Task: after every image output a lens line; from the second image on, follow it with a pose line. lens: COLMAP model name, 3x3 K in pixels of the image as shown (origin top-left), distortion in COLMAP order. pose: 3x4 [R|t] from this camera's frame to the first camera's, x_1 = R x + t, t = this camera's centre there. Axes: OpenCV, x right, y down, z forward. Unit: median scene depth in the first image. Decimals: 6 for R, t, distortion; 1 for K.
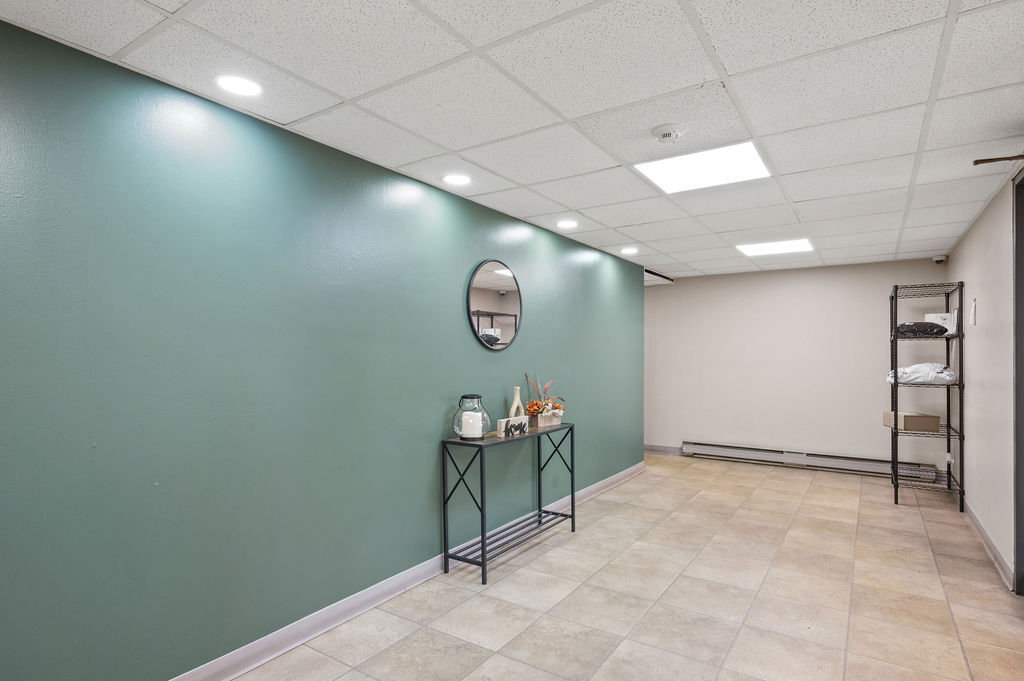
lens RADIAL K [[527.1, 0, 530.1], [0, 527.1, 358.9], [0, 0, 1]] dist [0.002932, 0.001199]
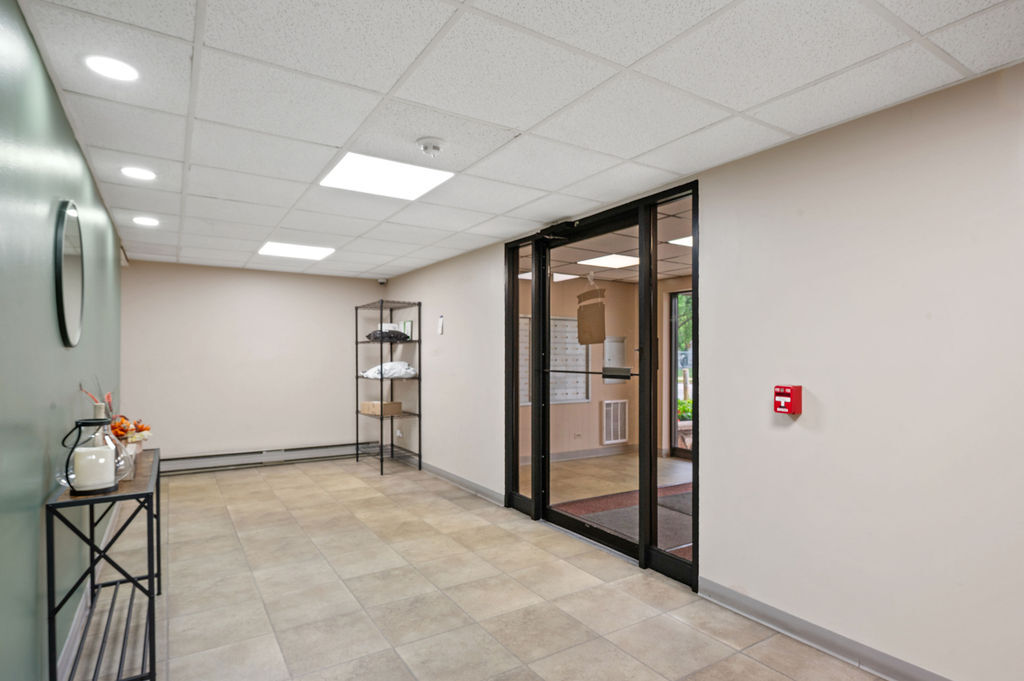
lens RADIAL K [[527.7, 0, 507.1], [0, 527.7, 357.1], [0, 0, 1]] dist [0.000712, -0.000435]
pose [[0.430799, -0.000690, 0.902448, -0.383967], [0.004117, 0.999991, -0.001201, -0.001051], [-0.902439, 0.004232, 0.430798, 0.250458]]
